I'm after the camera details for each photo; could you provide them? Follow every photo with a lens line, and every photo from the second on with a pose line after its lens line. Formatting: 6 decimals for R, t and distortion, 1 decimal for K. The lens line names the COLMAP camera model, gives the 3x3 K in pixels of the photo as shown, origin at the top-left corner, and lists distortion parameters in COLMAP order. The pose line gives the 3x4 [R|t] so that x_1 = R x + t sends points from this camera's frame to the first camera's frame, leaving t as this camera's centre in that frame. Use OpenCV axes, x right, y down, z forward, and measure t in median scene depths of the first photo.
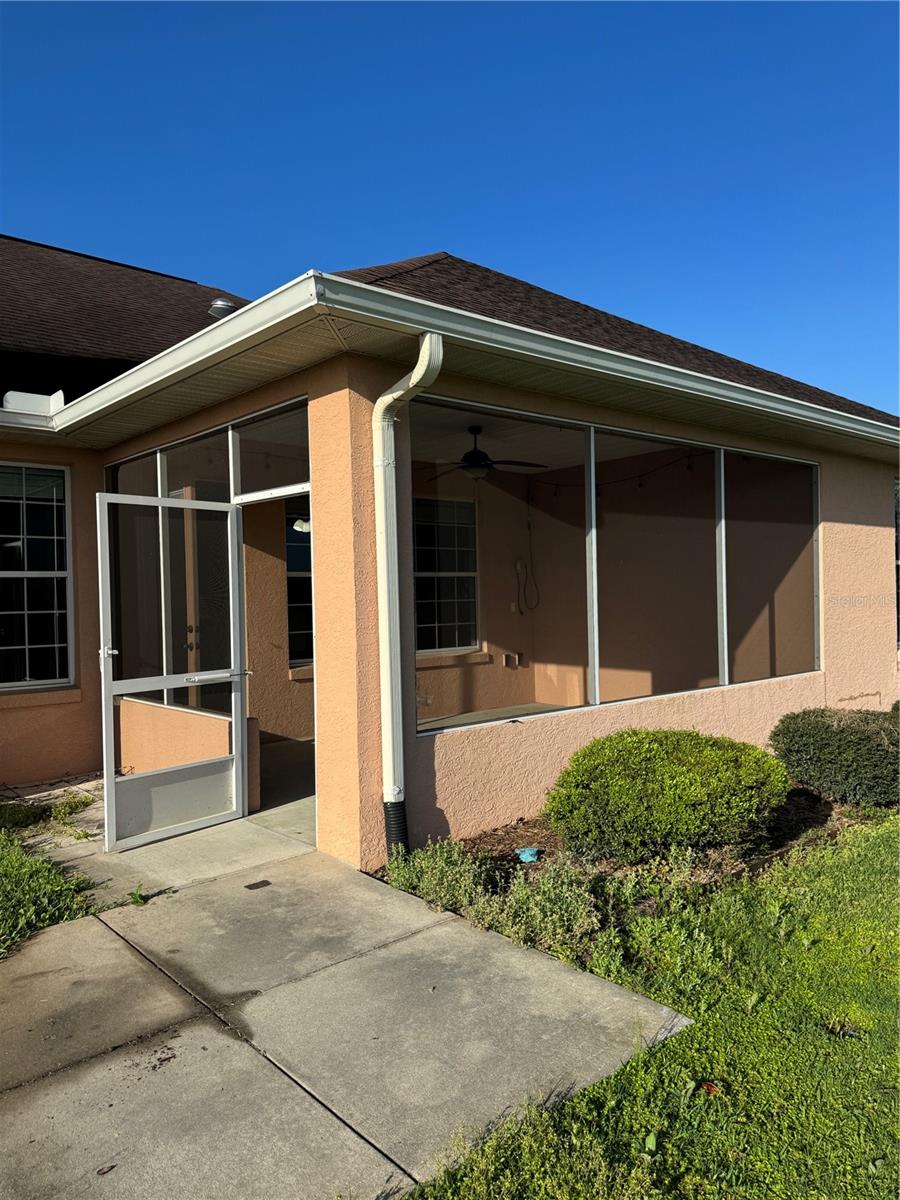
lens RADIAL K [[840.5, 0, 445.2], [0, 840.5, 597.0], [0, 0, 1]] dist [0.074031, -0.090300]
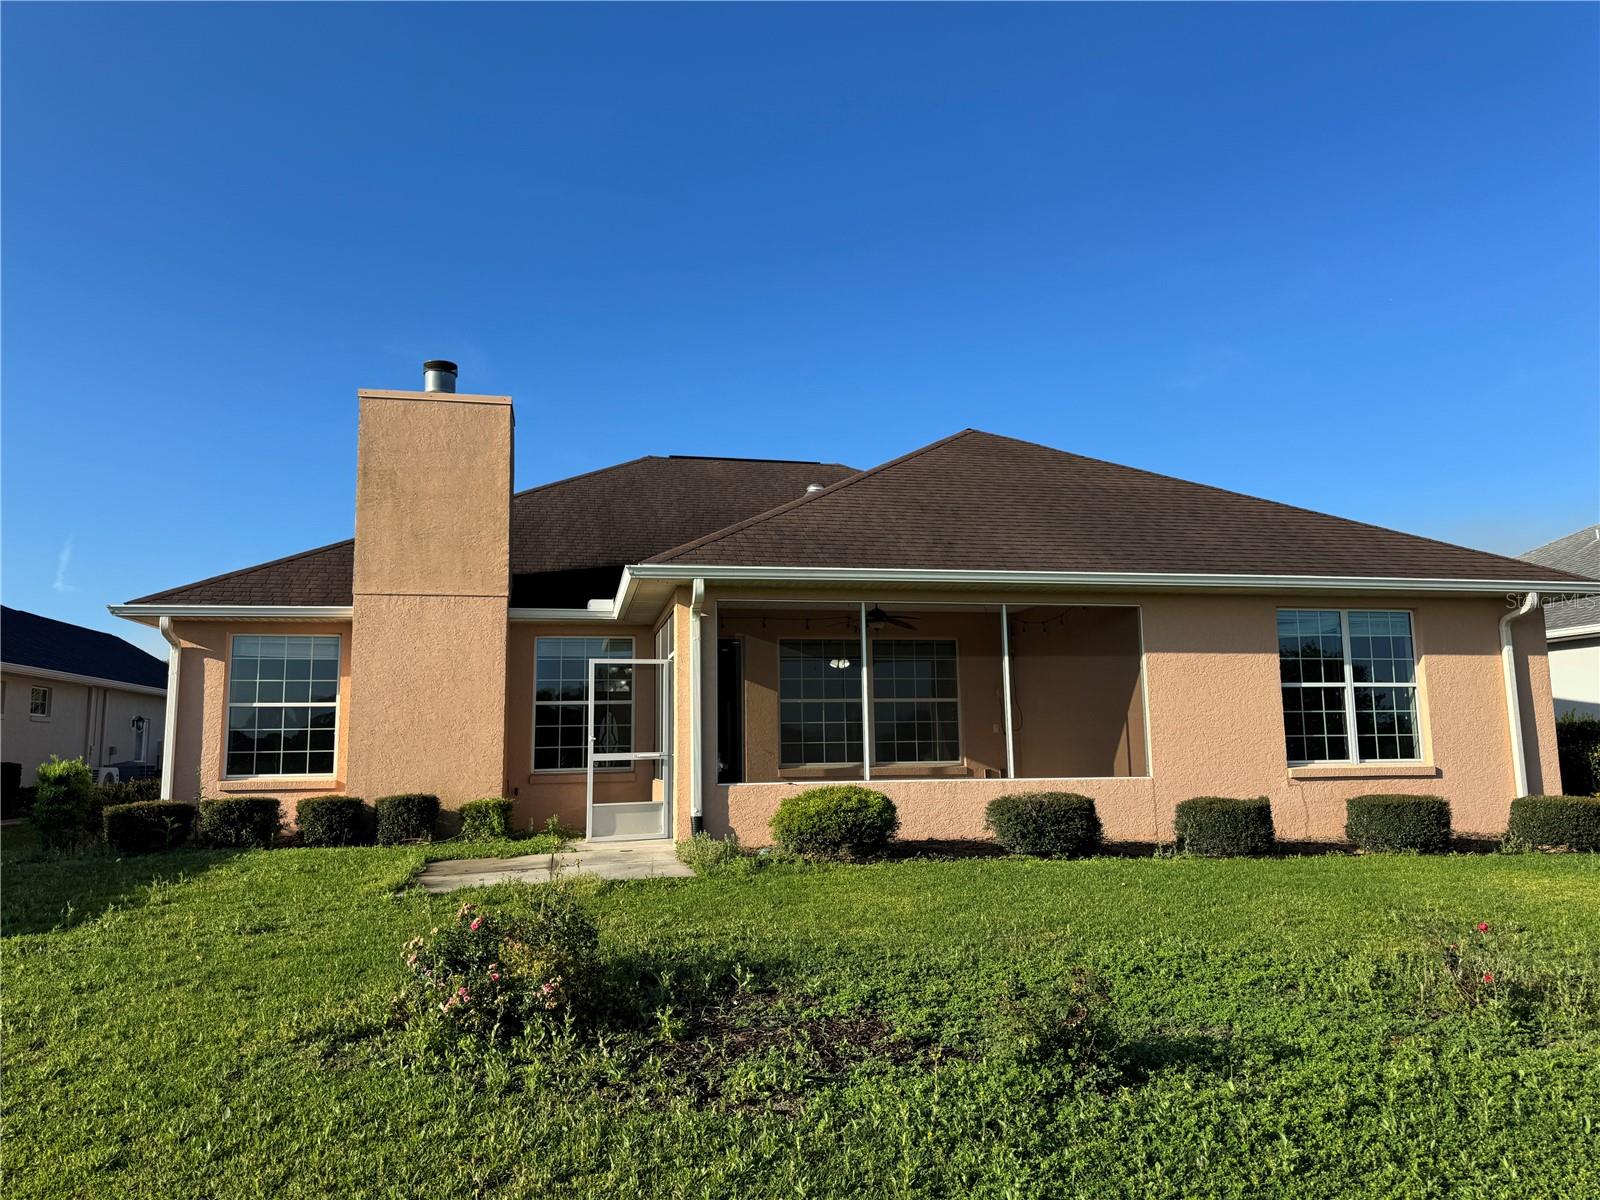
lens RADIAL K [[1120.7, 0, 803.9], [0, 1120.7, 602.2], [0, 0, 1]] dist [0.074031, -0.090300]
pose [[0.870568, -0.055300, -0.488930, 1.178751], [-0.006459, 0.992295, -0.123733, 0.061893], [0.492005, 0.110876, 0.863503, -0.933319]]
